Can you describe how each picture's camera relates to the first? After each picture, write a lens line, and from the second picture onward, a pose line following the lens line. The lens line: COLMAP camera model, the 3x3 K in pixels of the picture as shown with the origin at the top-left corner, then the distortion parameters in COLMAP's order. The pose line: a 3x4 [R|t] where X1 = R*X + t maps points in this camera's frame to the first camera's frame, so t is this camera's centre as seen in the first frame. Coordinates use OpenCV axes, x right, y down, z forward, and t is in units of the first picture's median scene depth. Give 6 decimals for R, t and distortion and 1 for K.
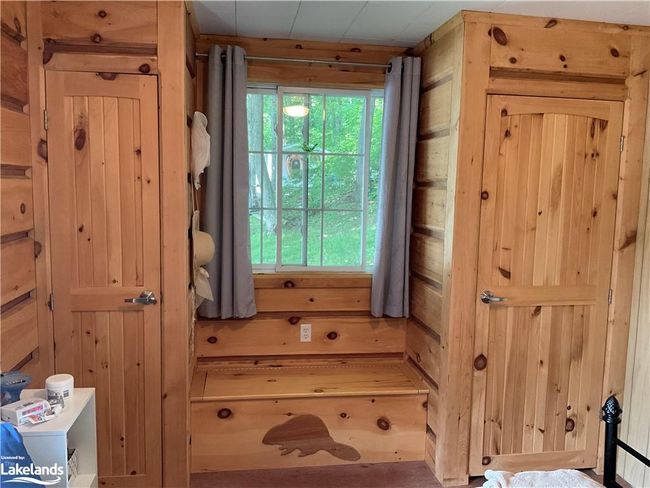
lens RADIAL K [[537.4, 0, 323.0], [0, 537.4, 241.8], [0, 0, 1]] dist [0.105540, -0.191014]
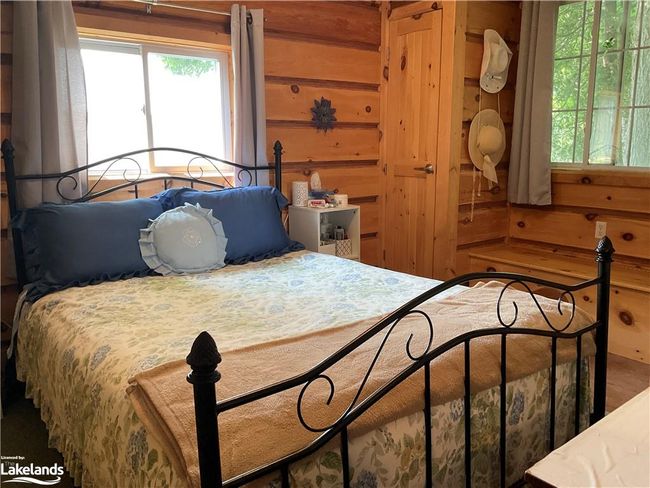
lens RADIAL K [[537.4, 0, 323.0], [0, 537.4, 241.8], [0, 0, 1]] dist [0.105540, -0.191014]
pose [[0.493673, 0.136007, -0.858946, 0.814732], [-0.080476, 0.990601, 0.110600, 0.159782], [0.865916, 0.014524, 0.499979, 0.023603]]
